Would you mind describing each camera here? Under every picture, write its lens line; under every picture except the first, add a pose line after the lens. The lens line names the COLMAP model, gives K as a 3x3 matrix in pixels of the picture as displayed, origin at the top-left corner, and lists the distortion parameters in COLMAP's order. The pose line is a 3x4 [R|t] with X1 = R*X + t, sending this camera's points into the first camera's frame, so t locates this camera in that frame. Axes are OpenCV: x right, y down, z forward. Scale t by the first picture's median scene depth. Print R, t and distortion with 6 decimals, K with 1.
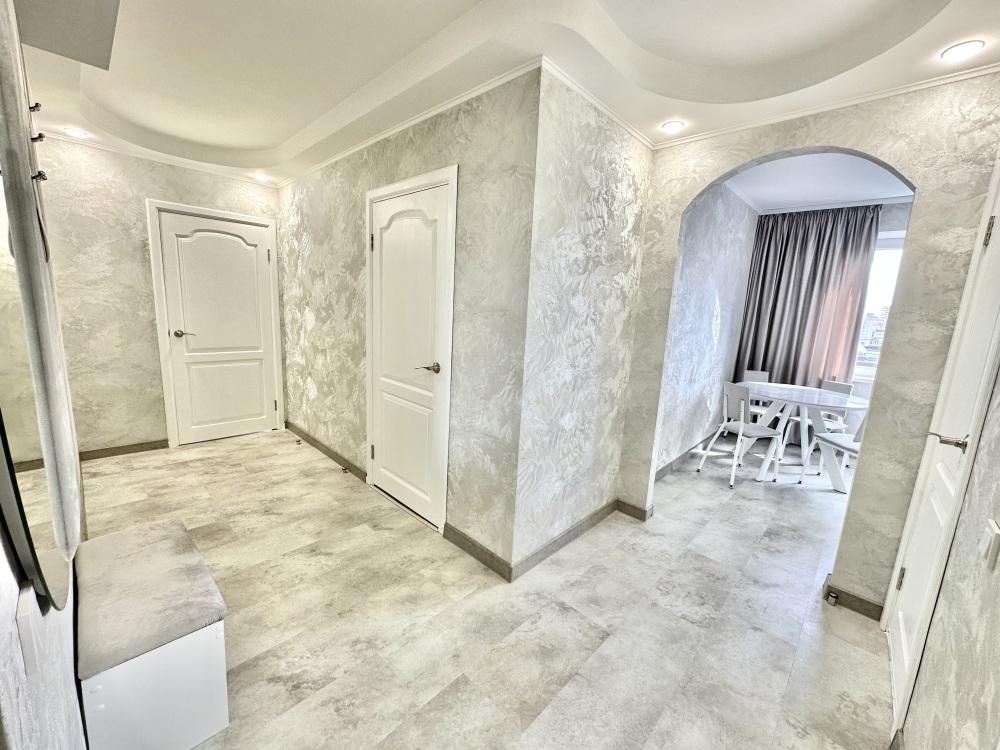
lens RADIAL K [[400.2, 0, 499.4], [0, 400.2, 373.9], [0, 0, 1]] dist [0.003113, 0.000374]
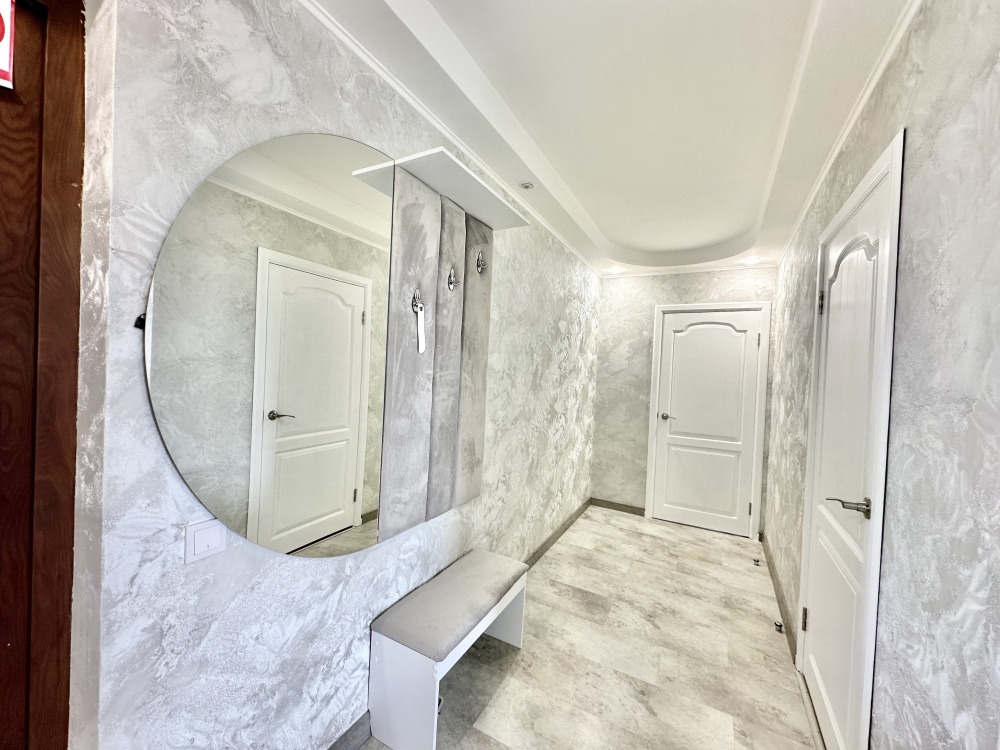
lens RADIAL K [[400.2, 0, 499.9], [0, 400.2, 373.6], [0, 0, 1]] dist [0.003113, 0.000374]
pose [[0.271579, -0.029279, -0.961971, 0.164011], [-0.193288, 0.977512, -0.084321, -0.036789], [0.942807, 0.208837, 0.259813, 0.272339]]
